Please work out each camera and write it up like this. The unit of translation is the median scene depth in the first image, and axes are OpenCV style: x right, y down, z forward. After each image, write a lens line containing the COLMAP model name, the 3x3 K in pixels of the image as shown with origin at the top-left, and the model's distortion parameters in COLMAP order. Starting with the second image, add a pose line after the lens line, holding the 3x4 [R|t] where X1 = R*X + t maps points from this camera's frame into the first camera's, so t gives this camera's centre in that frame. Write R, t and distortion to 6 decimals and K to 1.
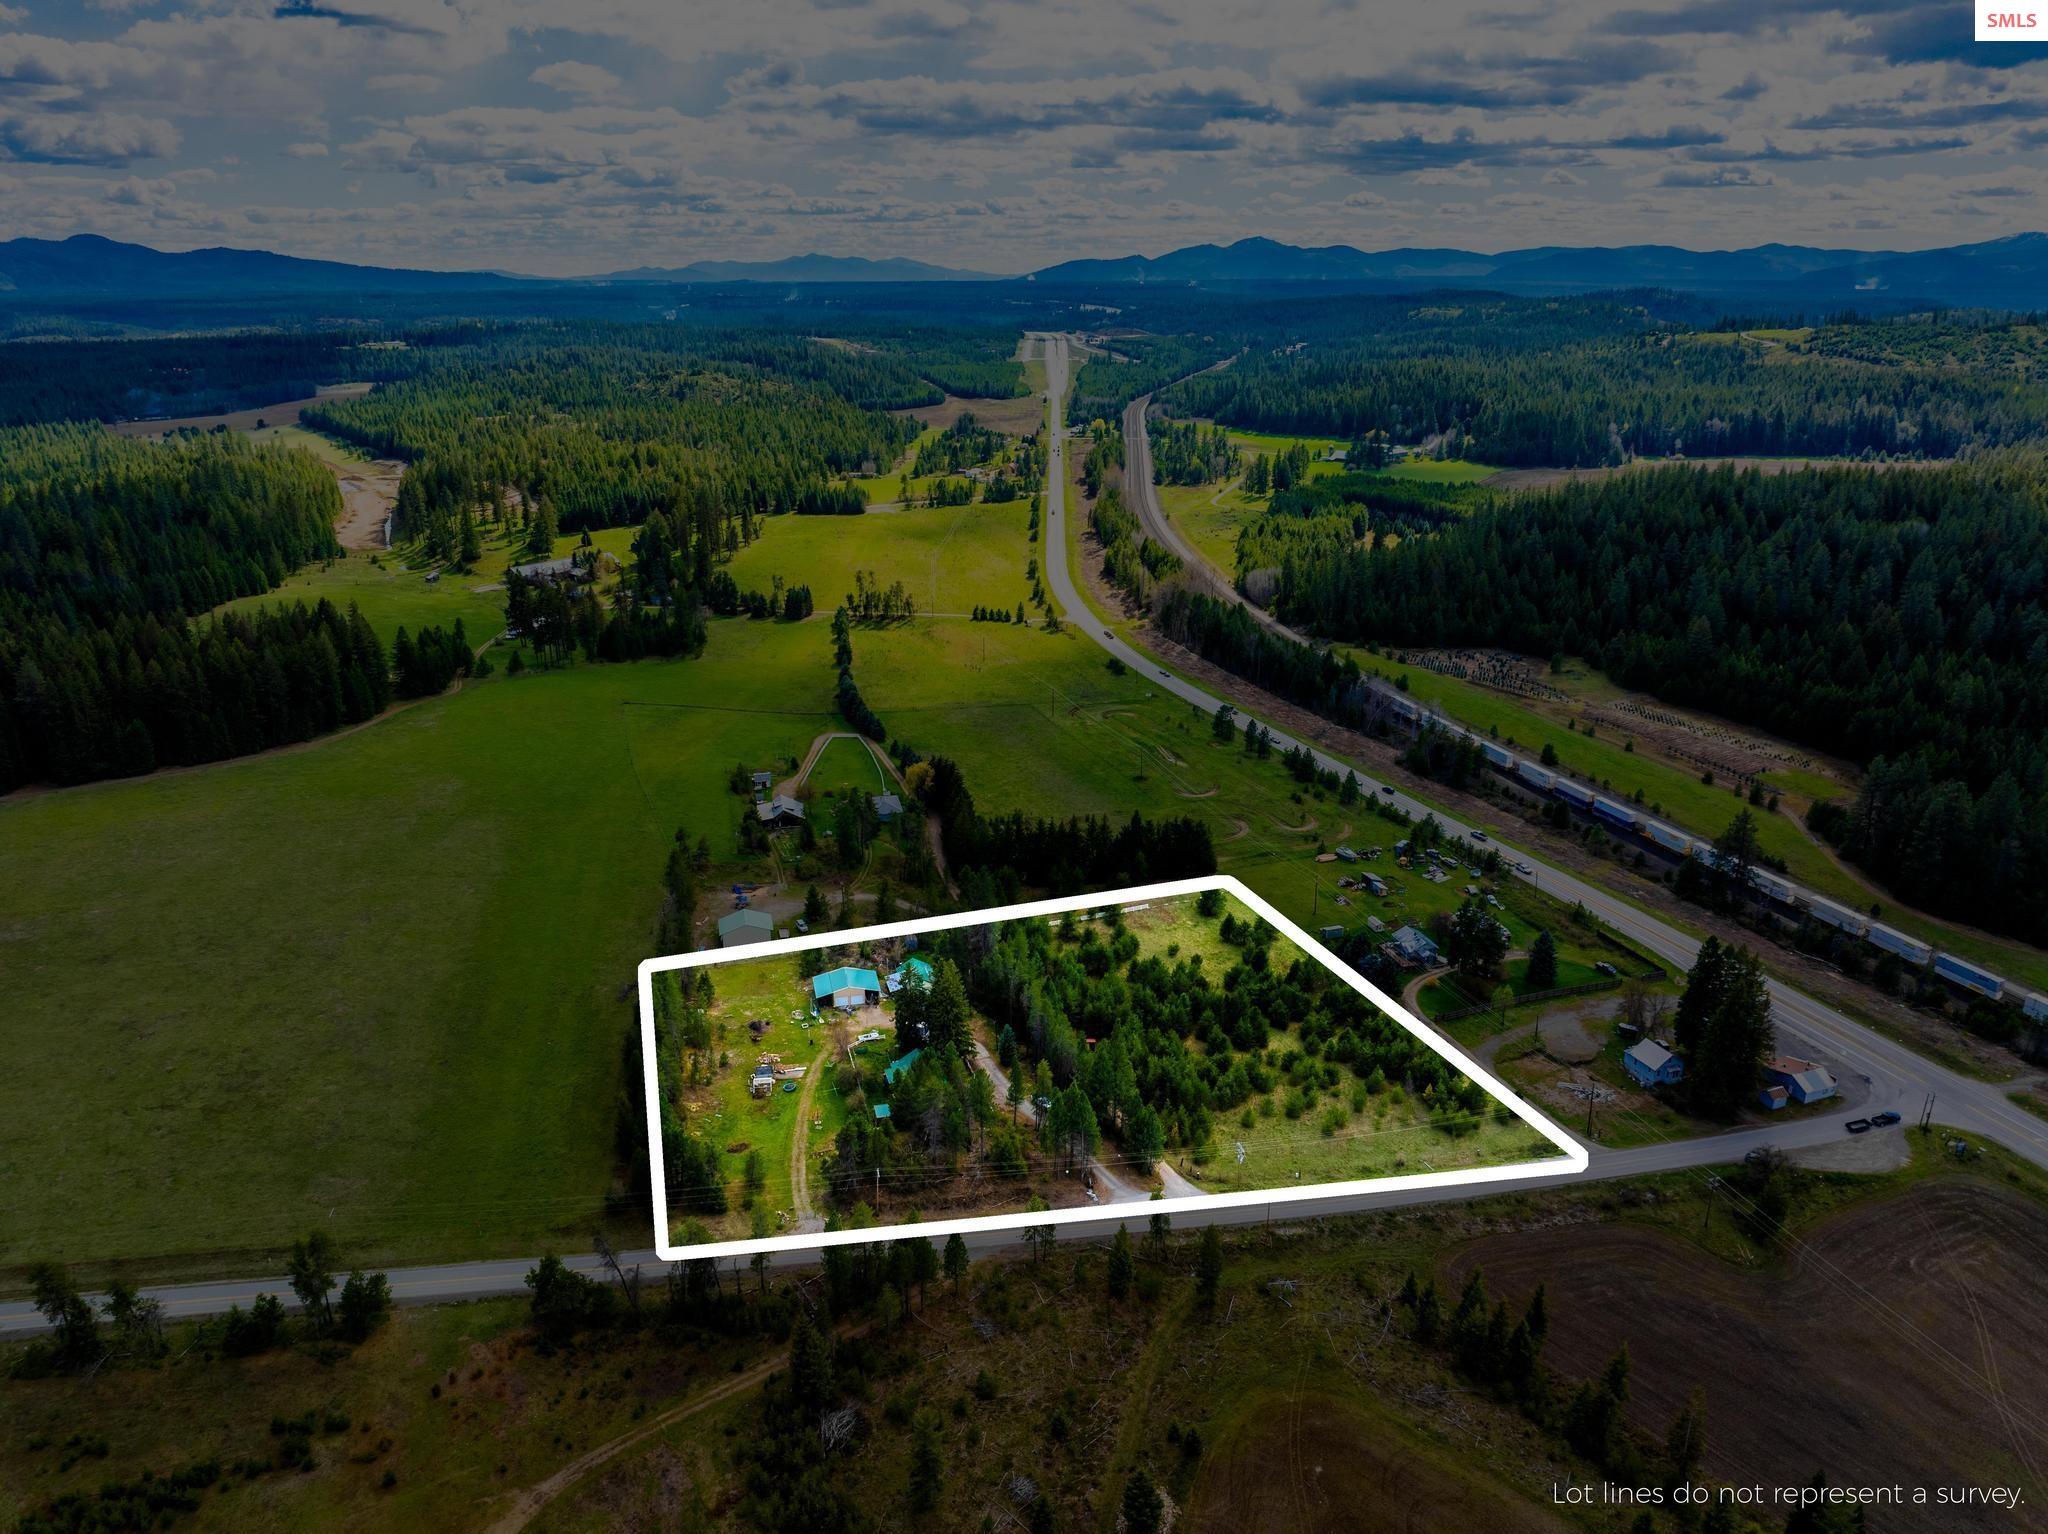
lens RADIAL K [[1450.9, 0, 1027.8], [0, 1450.9, 766.3], [0, 0, 1]] dist [-0.033472, -0.002182]
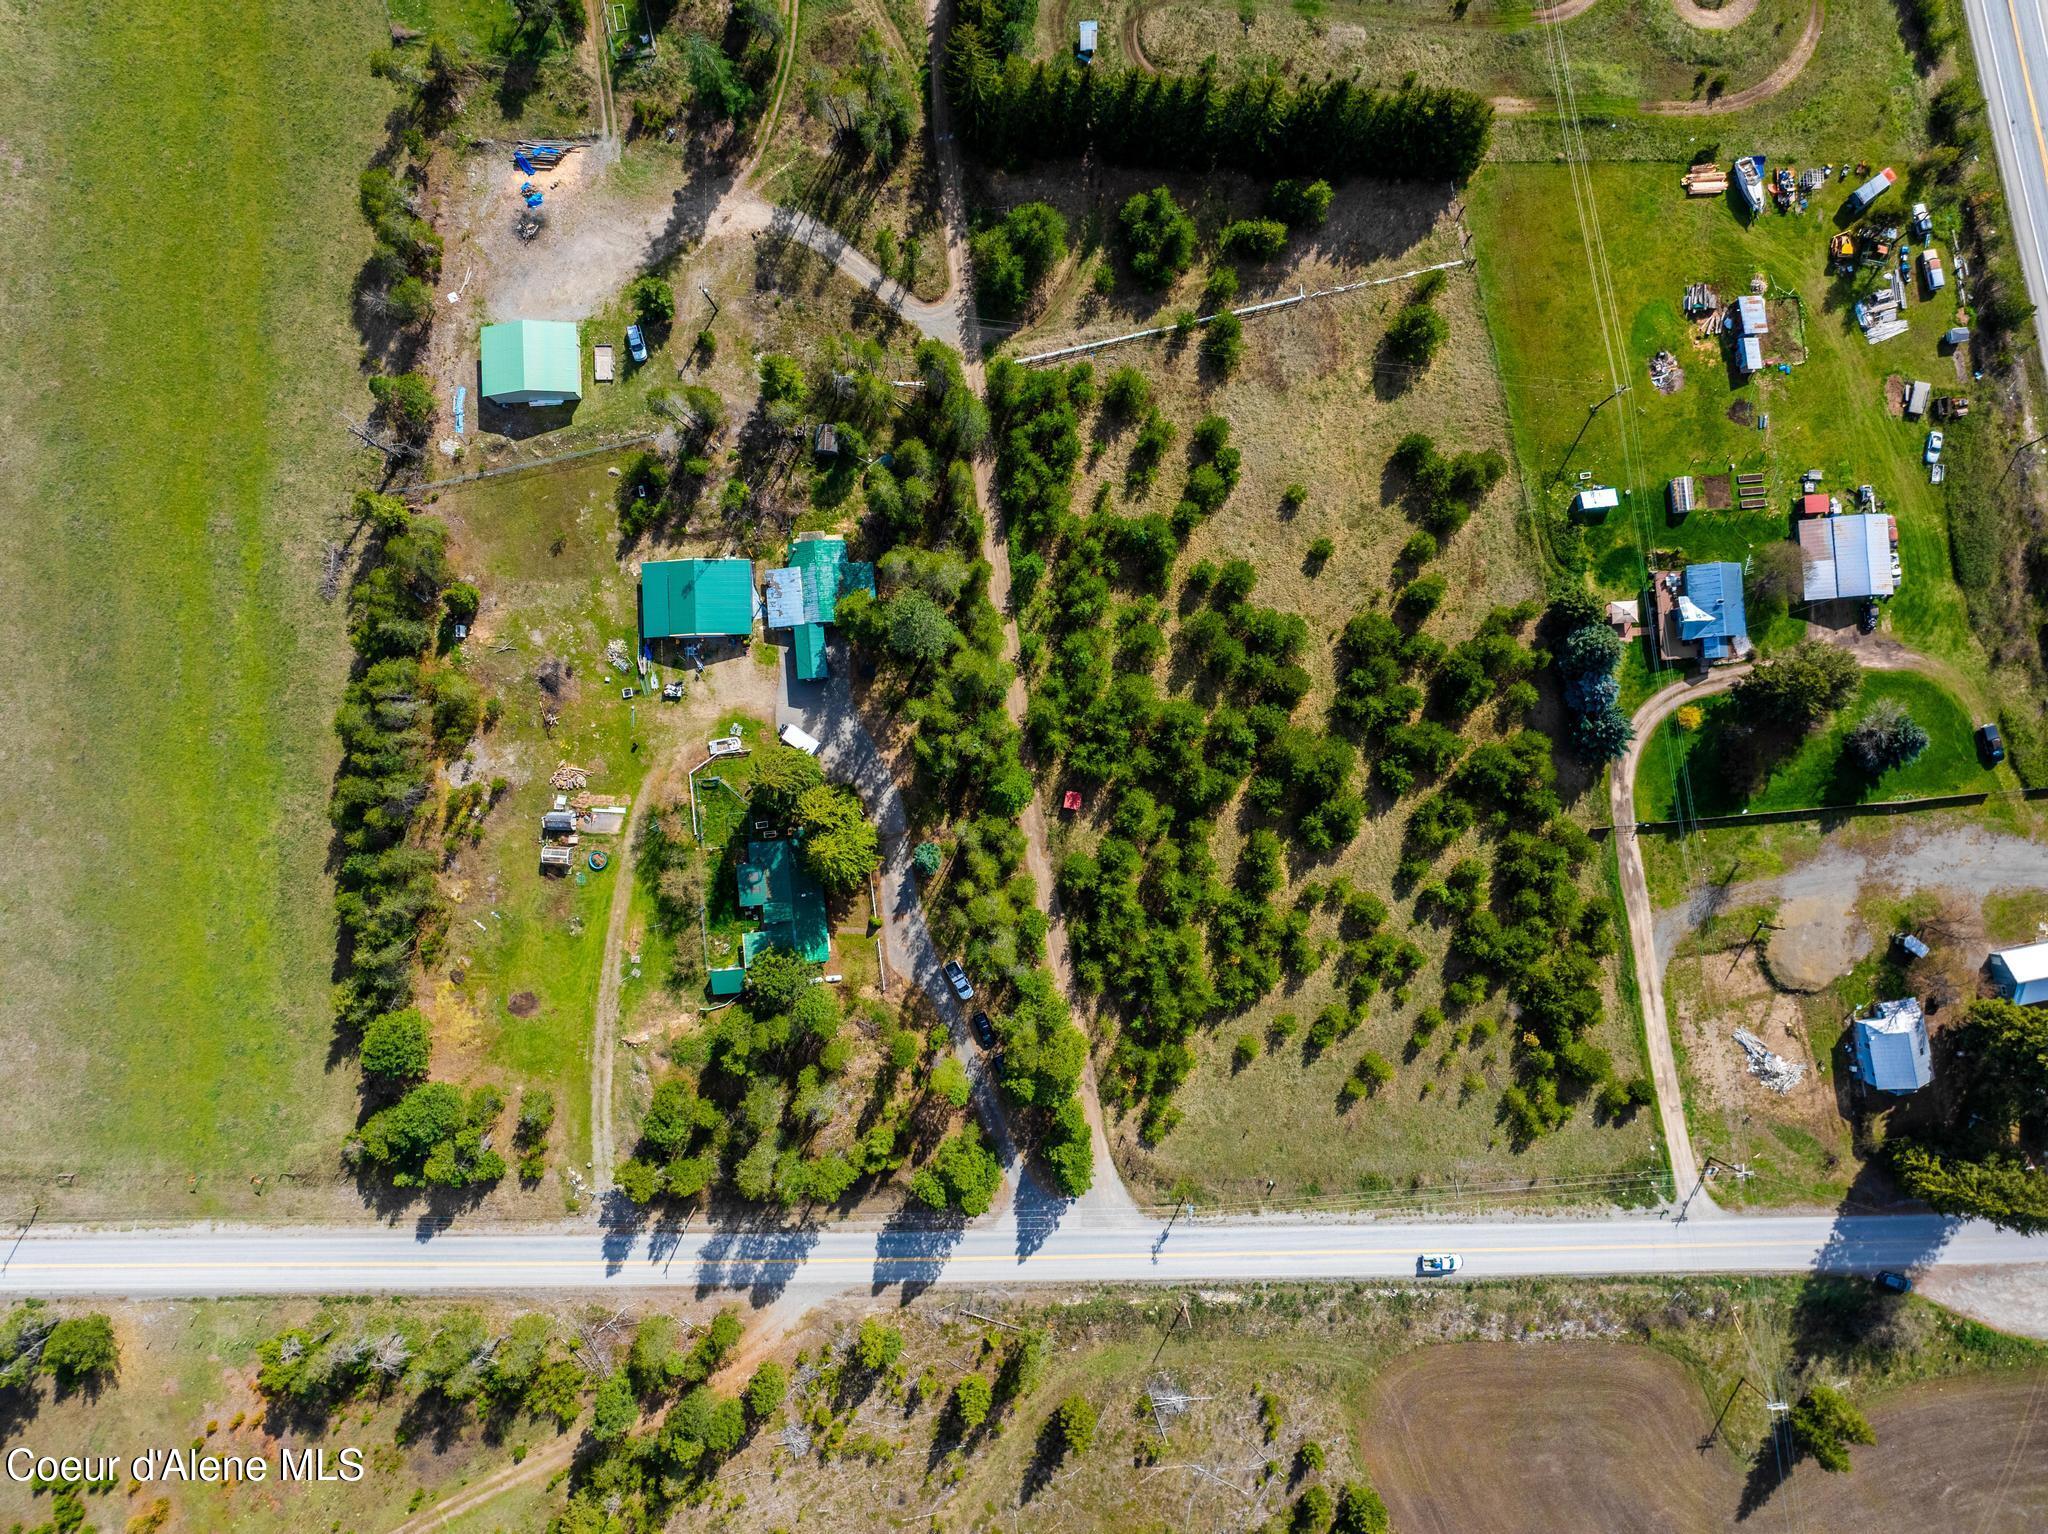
lens RADIAL K [[1450.9, 0, 1027.8], [0, 1450.9, 766.3], [0, 0, 1]] dist [-0.033472, -0.002182]
pose [[0.982510, 0.186202, -0.001731, 0.017672], [-0.062321, 0.337573, 0.939234, -0.322646], [0.175471, -0.922699, 0.343273, 0.627328]]
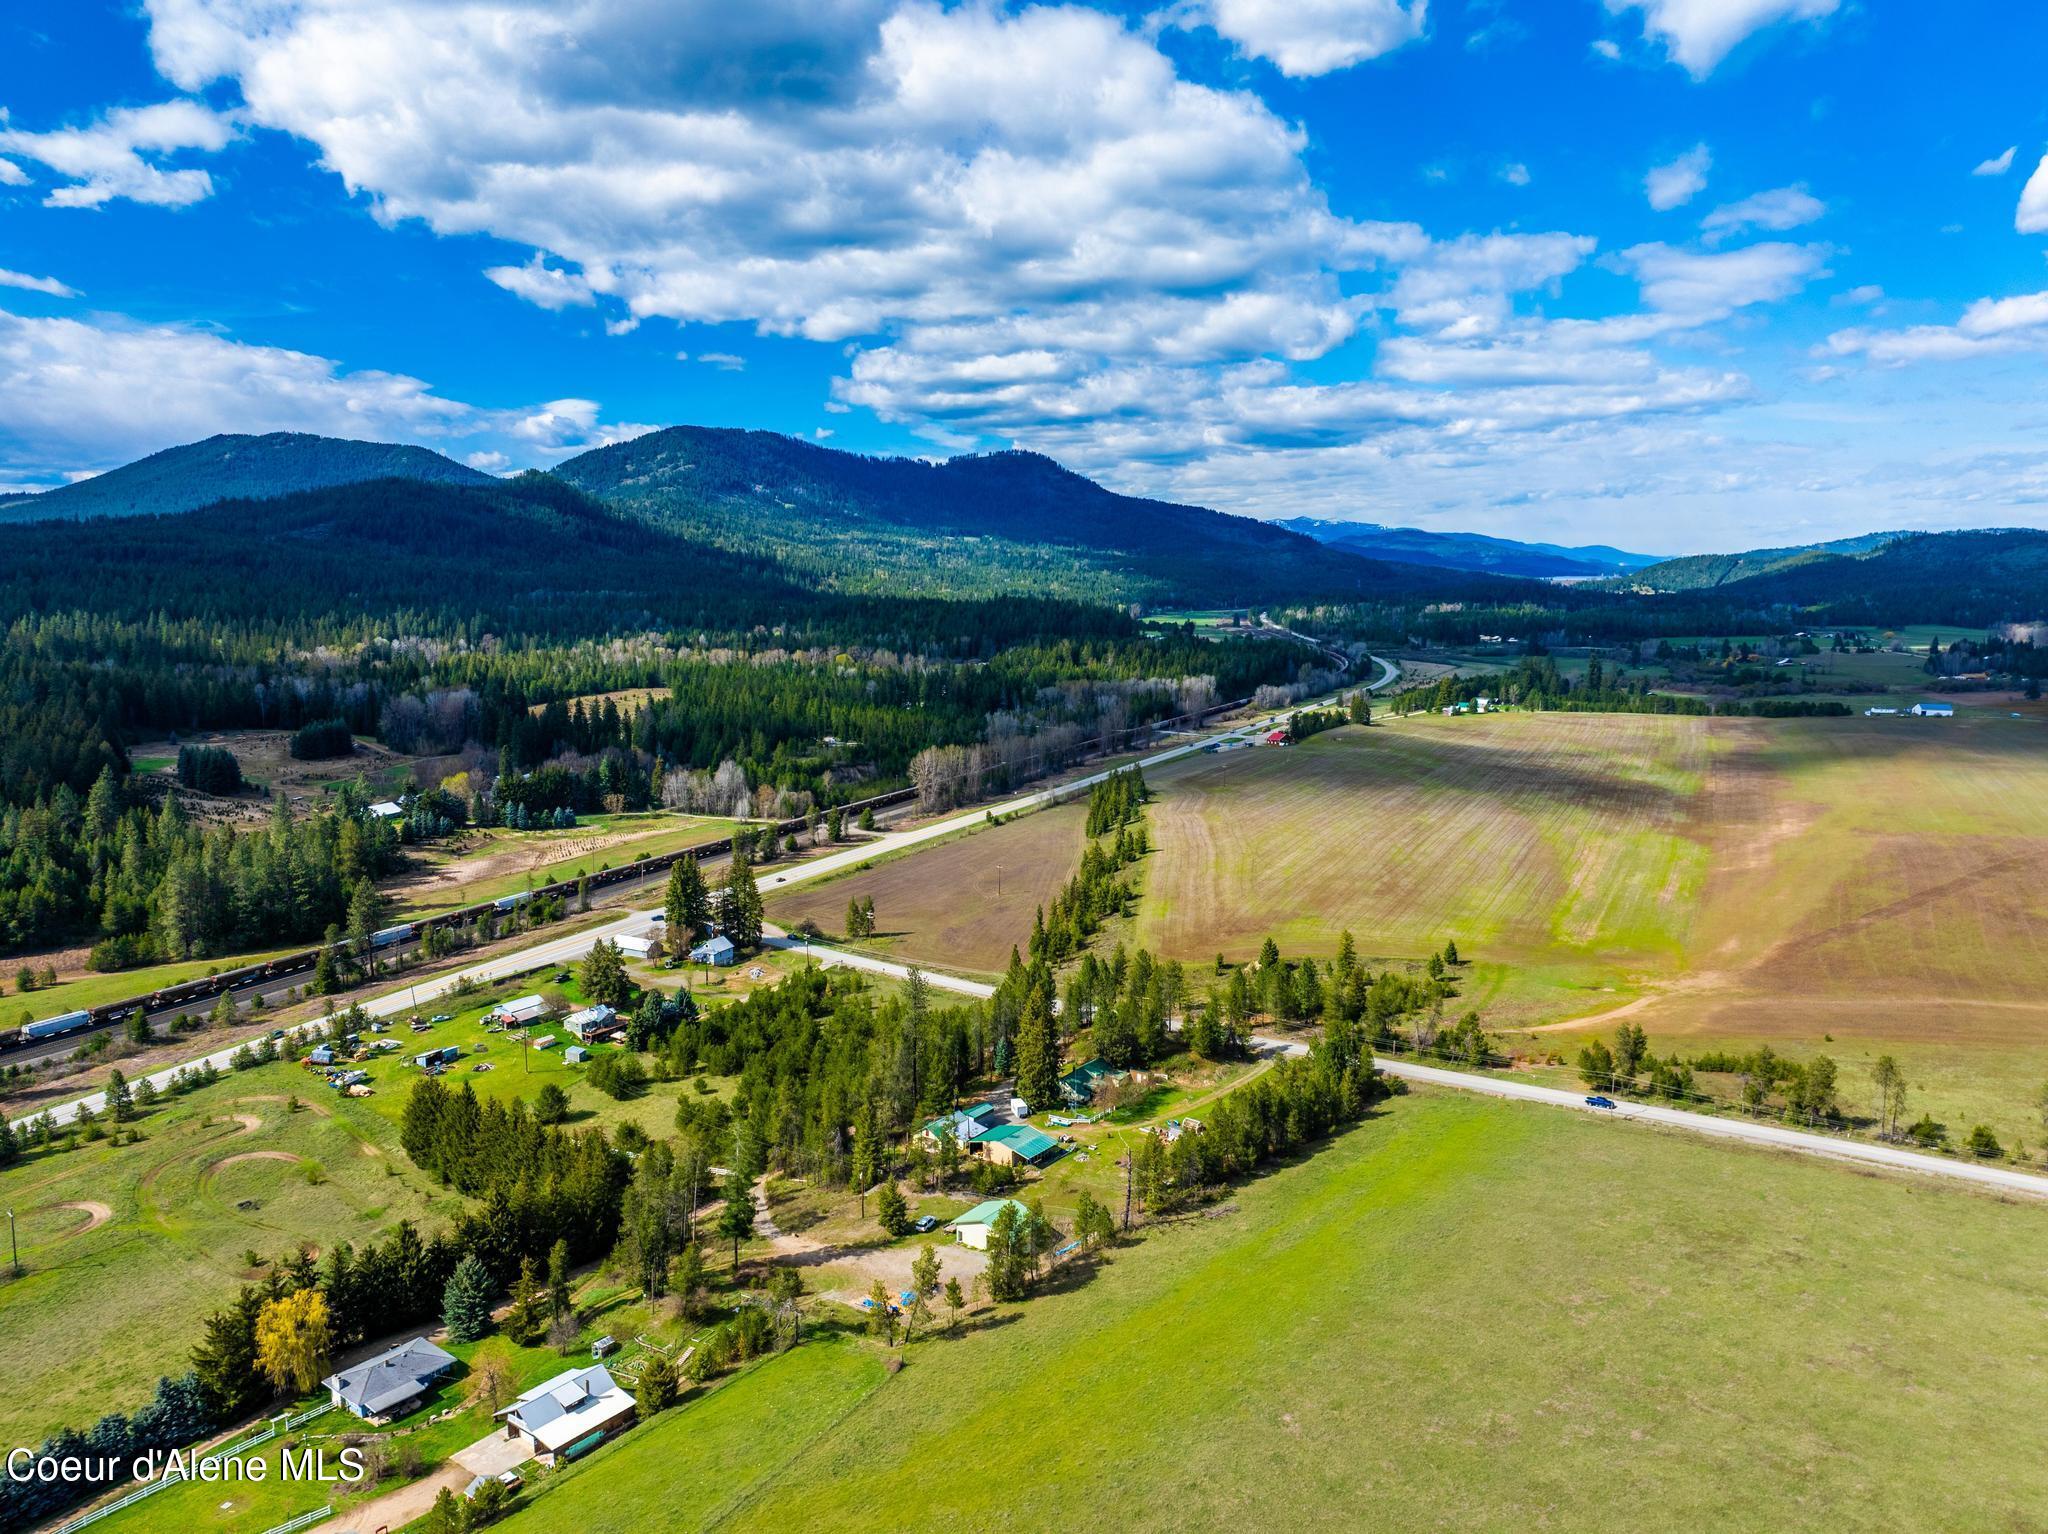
lens RADIAL K [[1450.9, 0, 1027.8], [0, 1450.9, 766.3], [0, 0, 1]] dist [-0.033472, -0.002182]
pose [[-0.659877, -0.105291, 0.743960, -0.617659], [0.248738, 0.903693, 0.348524, -0.287172], [-0.709007, 0.415034, -0.570136, 1.151306]]
